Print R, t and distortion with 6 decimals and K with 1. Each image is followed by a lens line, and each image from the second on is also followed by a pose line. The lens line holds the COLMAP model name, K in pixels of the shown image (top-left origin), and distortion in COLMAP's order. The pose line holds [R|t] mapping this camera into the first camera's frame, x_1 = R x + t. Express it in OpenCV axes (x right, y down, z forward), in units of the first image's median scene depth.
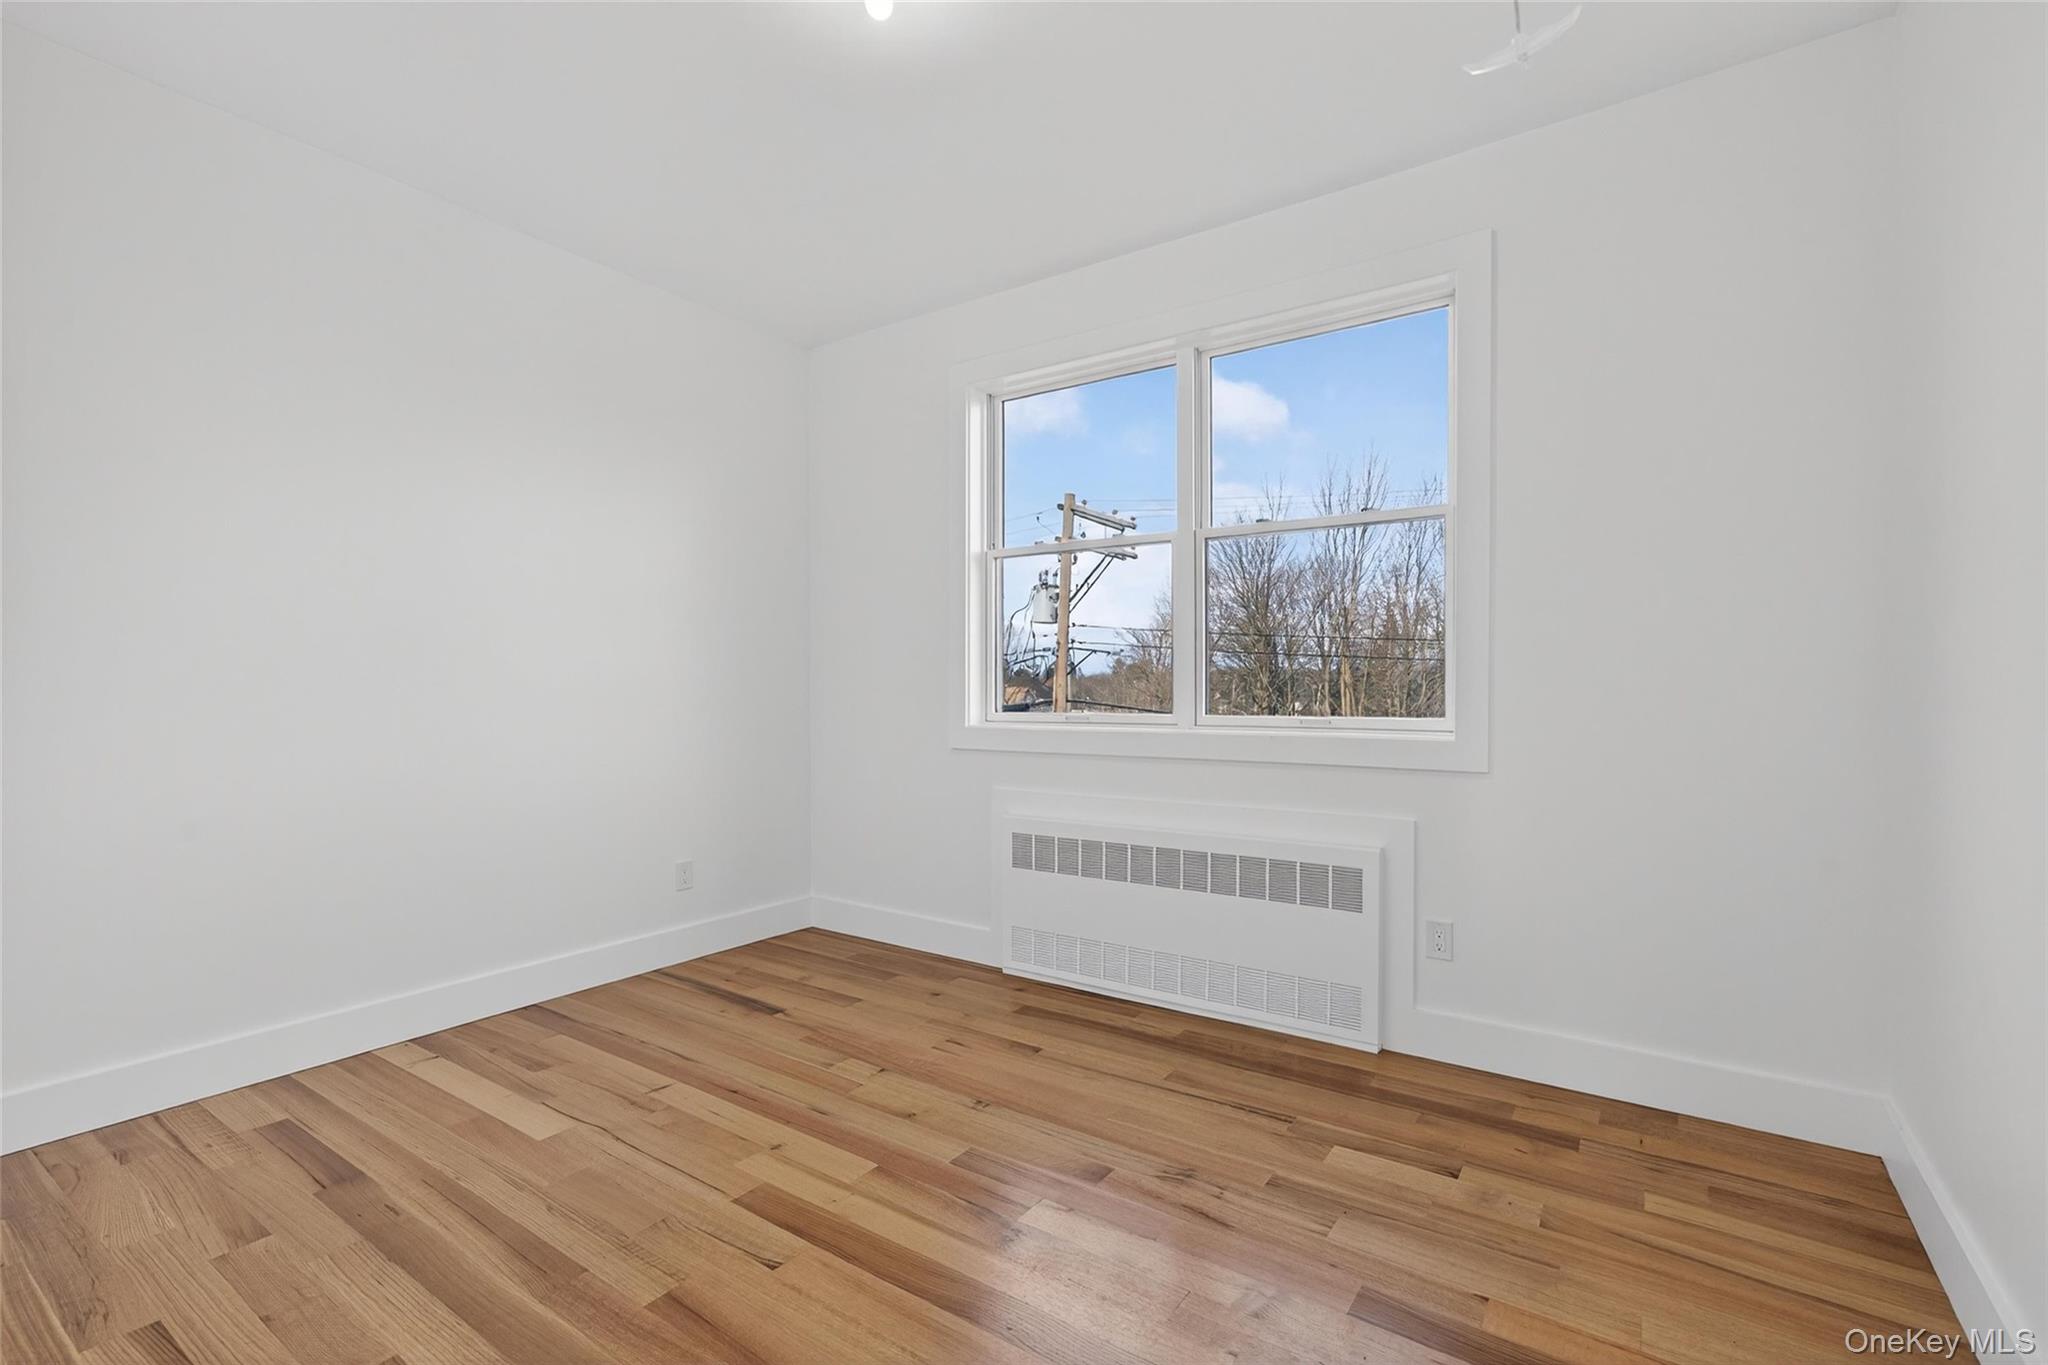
lens RADIAL K [[938.5, 0, 1017.2], [0, 938.5, 689.8], [0, 0, 1]] dist [0.001740, 0.000384]
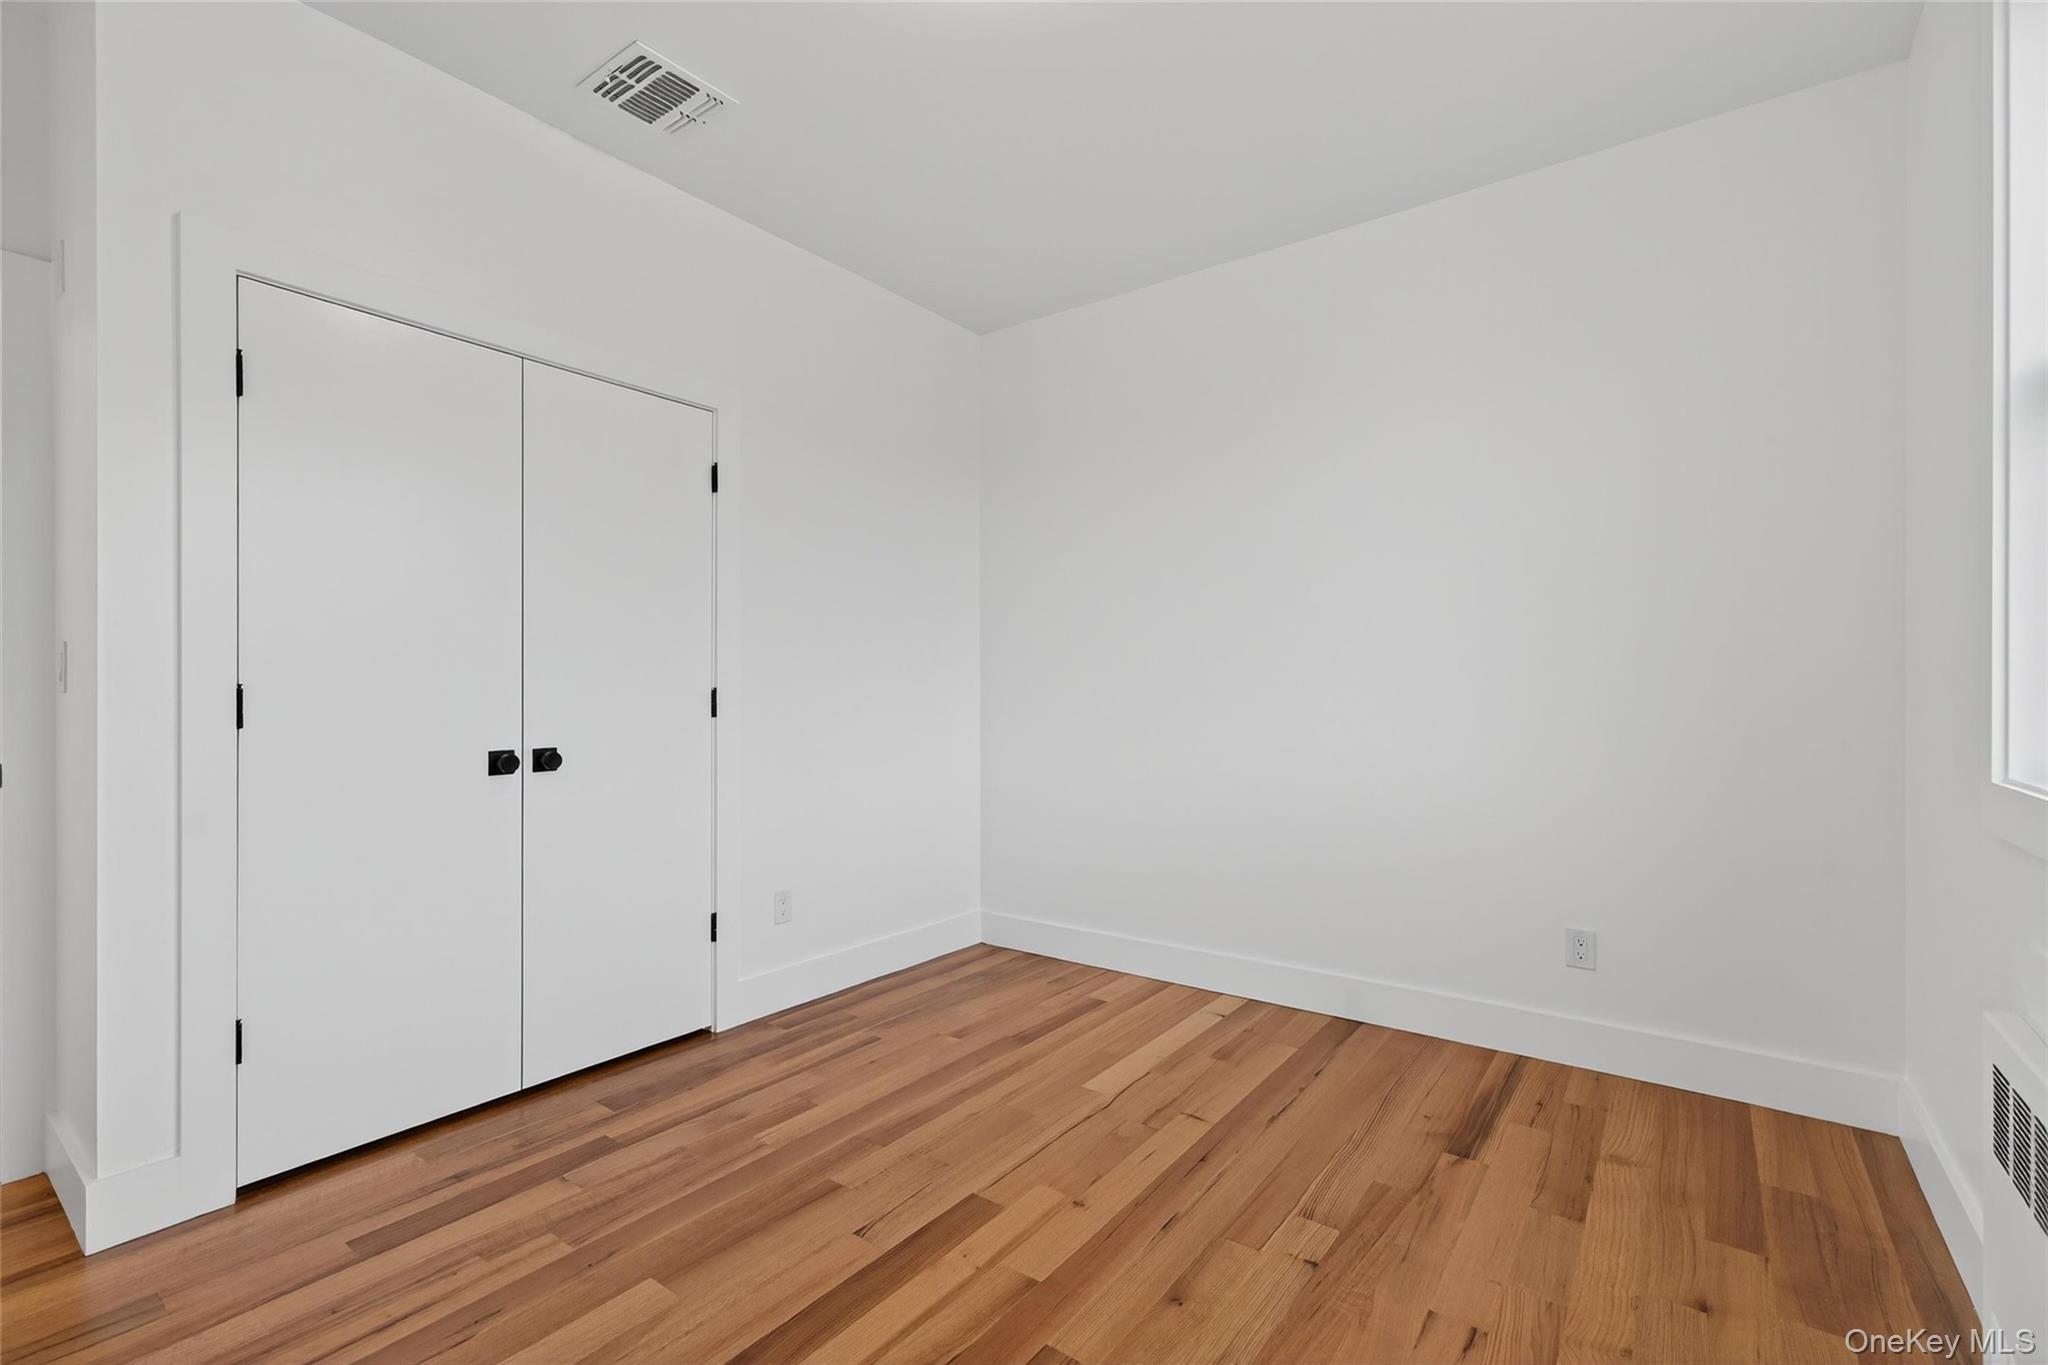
lens RADIAL K [[938.5, 0, 1018.9], [0, 938.5, 687.1], [0, 0, 1]] dist [0.001740, 0.000384]
pose [[-0.053312, -0.003442, -0.998572, 0.541446], [-0.000452, 0.999994, -0.003423, -0.001182], [0.998578, 0.000269, -0.053314, 0.838437]]
